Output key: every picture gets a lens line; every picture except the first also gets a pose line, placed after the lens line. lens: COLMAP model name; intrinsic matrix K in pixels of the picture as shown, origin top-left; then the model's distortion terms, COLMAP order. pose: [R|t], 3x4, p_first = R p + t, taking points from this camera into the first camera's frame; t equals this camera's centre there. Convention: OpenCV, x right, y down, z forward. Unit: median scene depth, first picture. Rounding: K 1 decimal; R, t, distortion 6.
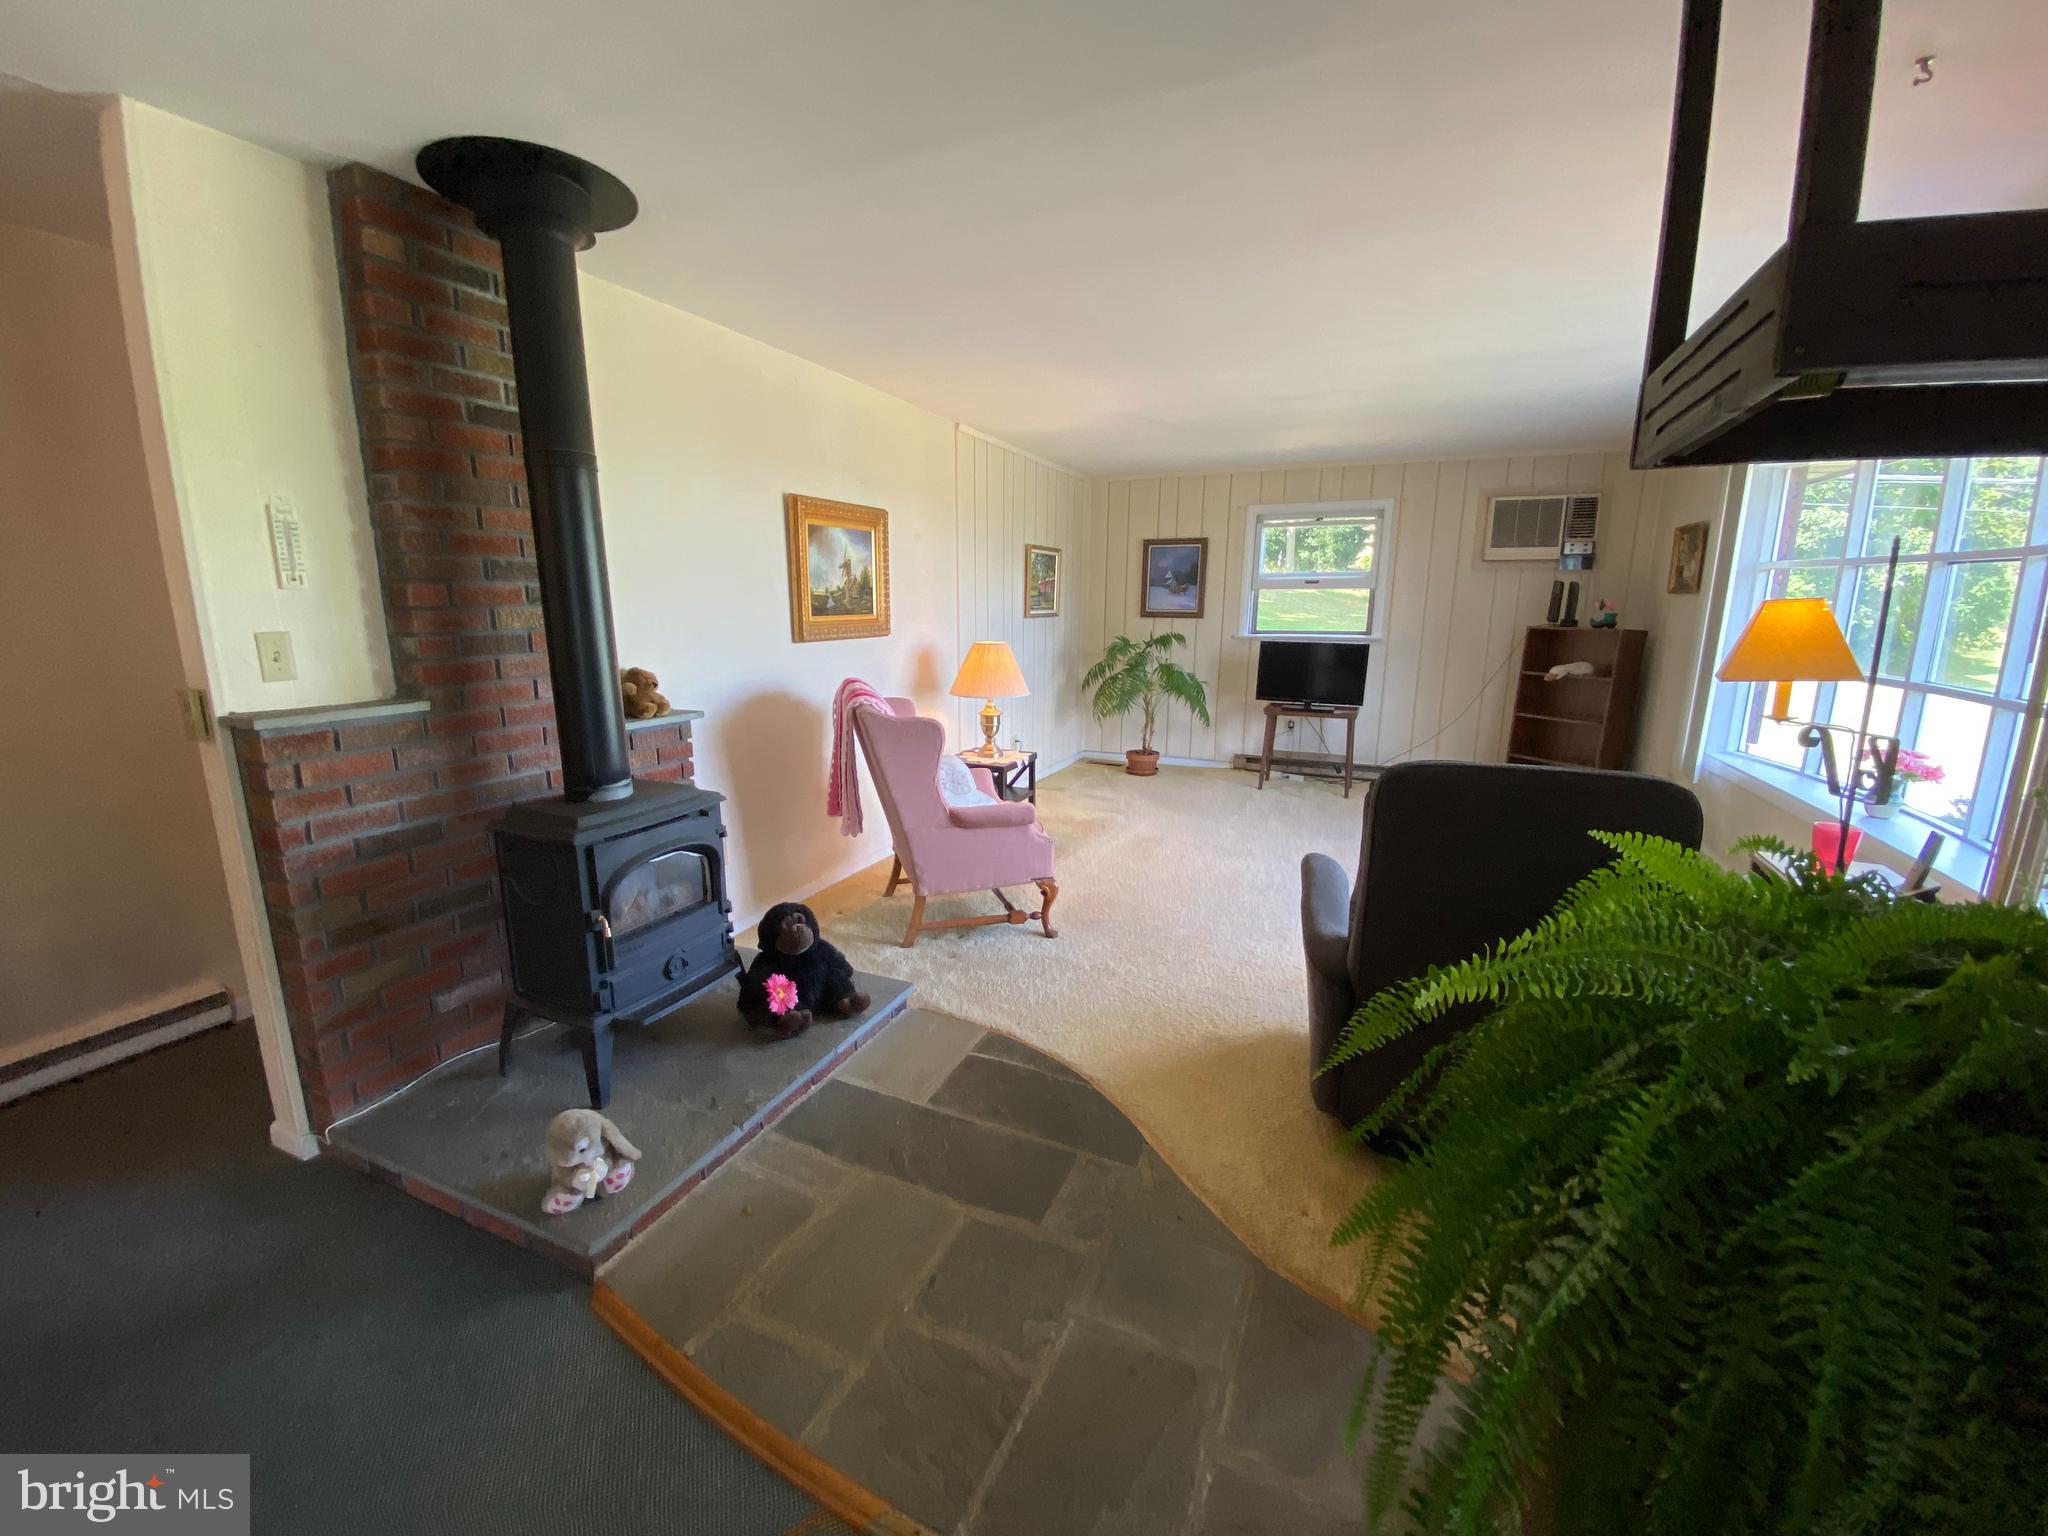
lens RADIAL K [[827.0, 0, 1006.2], [0, 827.0, 777.2], [0, 0, 1]] dist [0.021942, -0.020780]
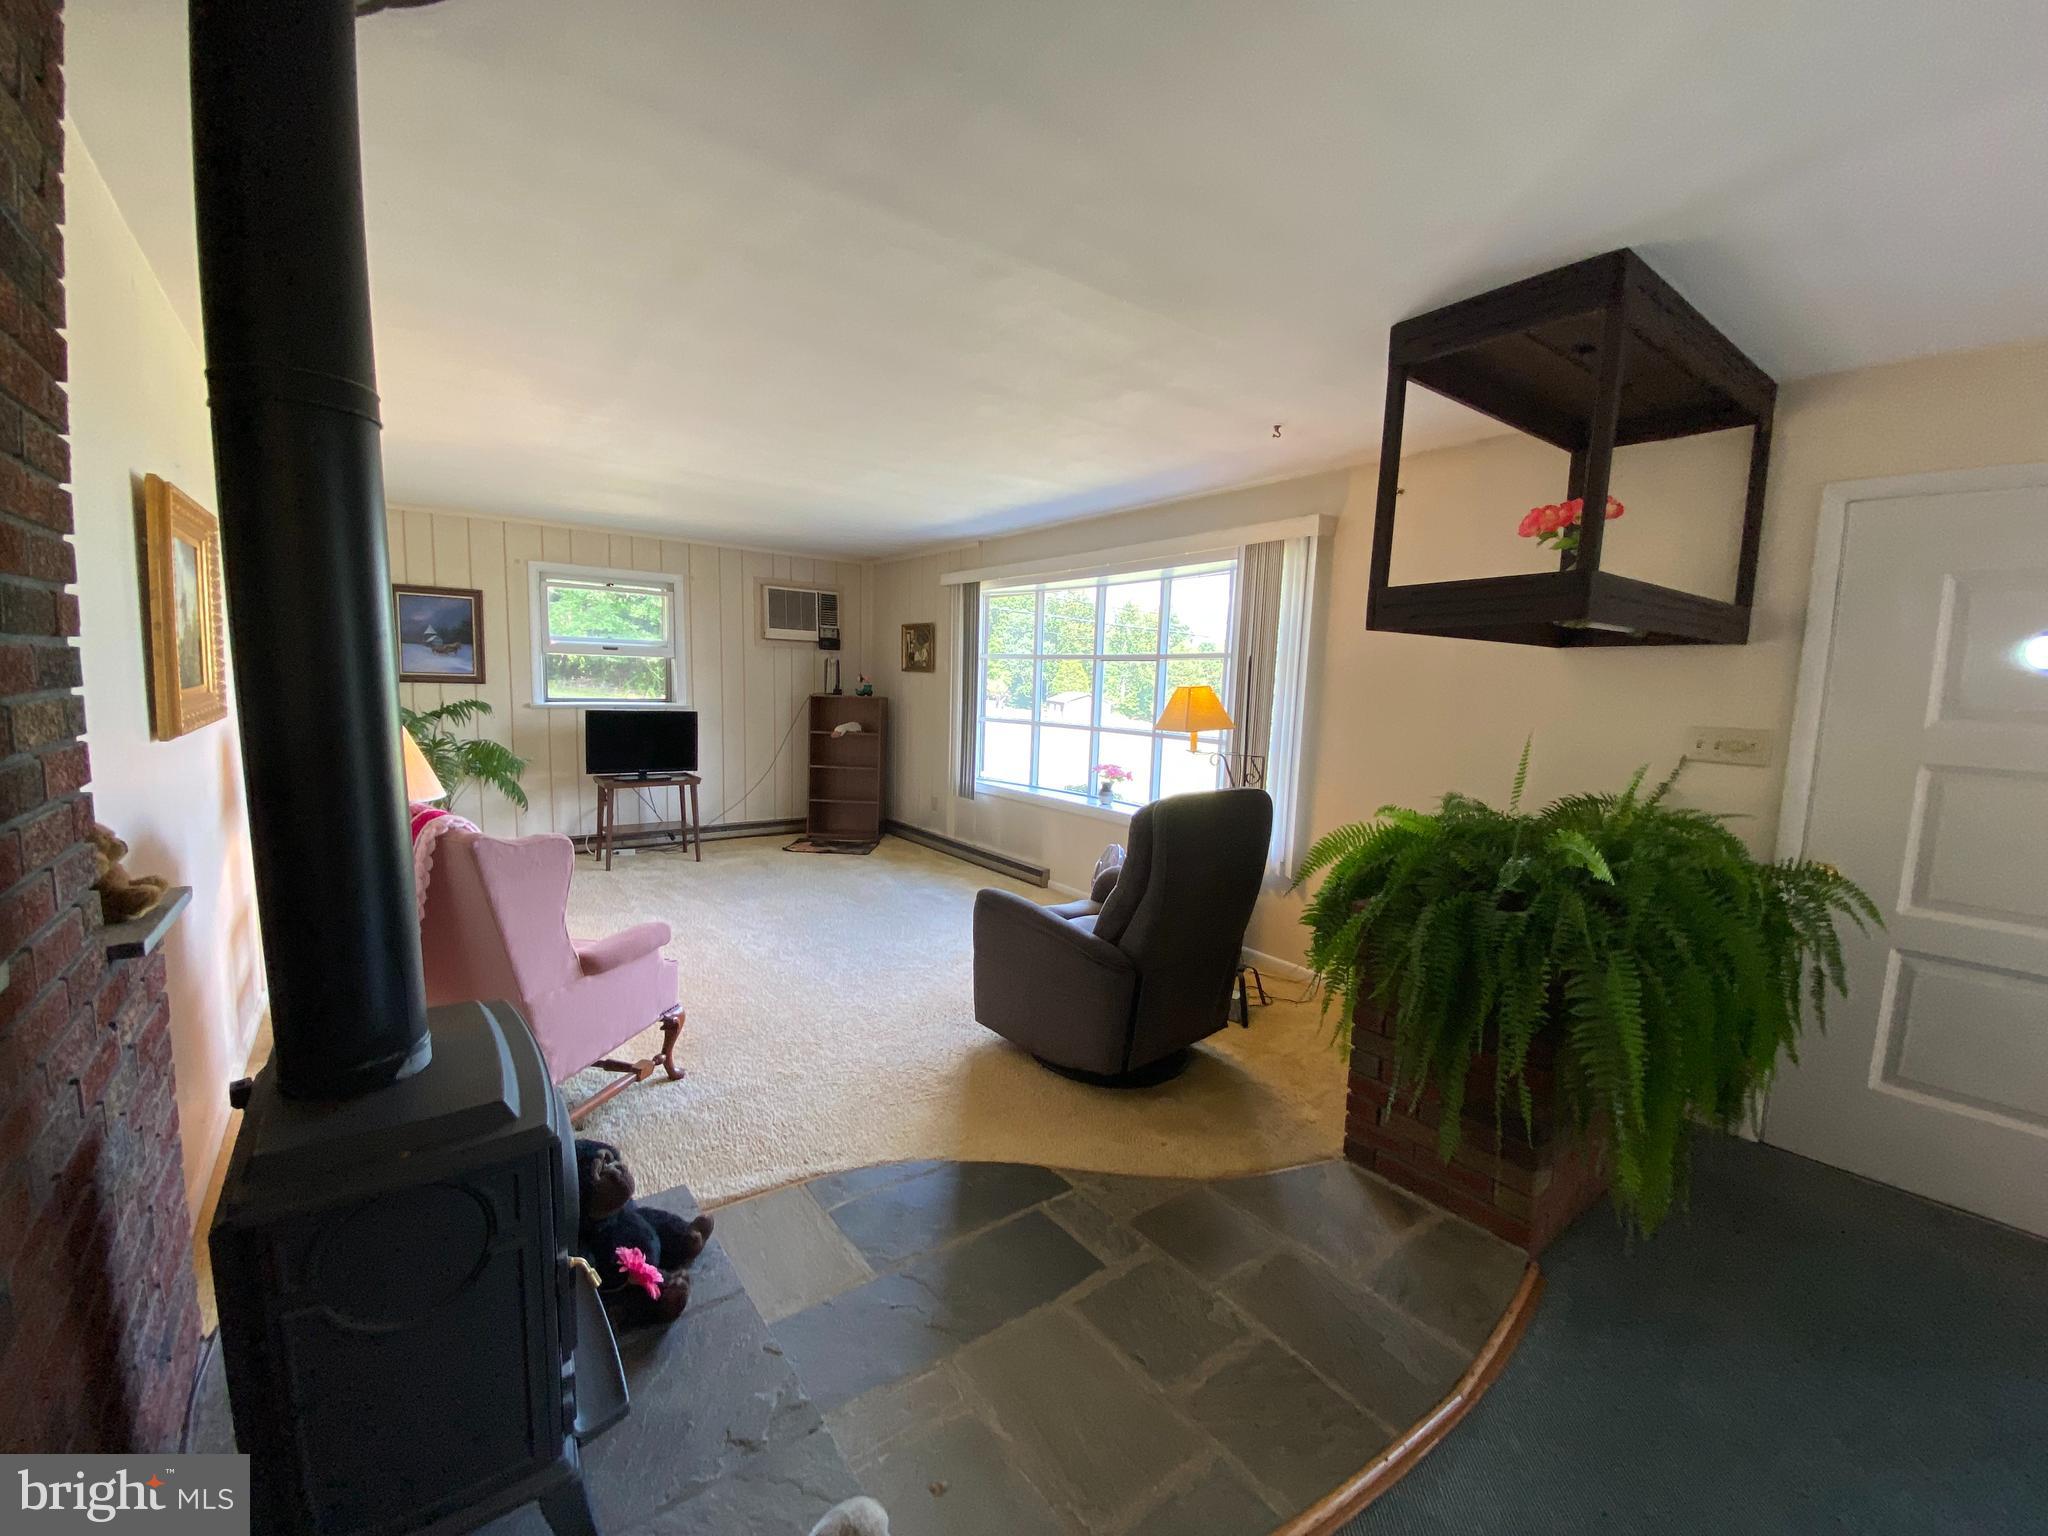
lens RADIAL K [[827.0, 0, 1006.2], [0, 827.0, 777.2], [0, 0, 1]] dist [0.021942, -0.020780]
pose [[0.468103, -0.094124, 0.878647, -0.317063], [0.155971, 0.987501, 0.022690, -0.044132], [-0.869800, 0.126422, 0.476933, 0.186705]]
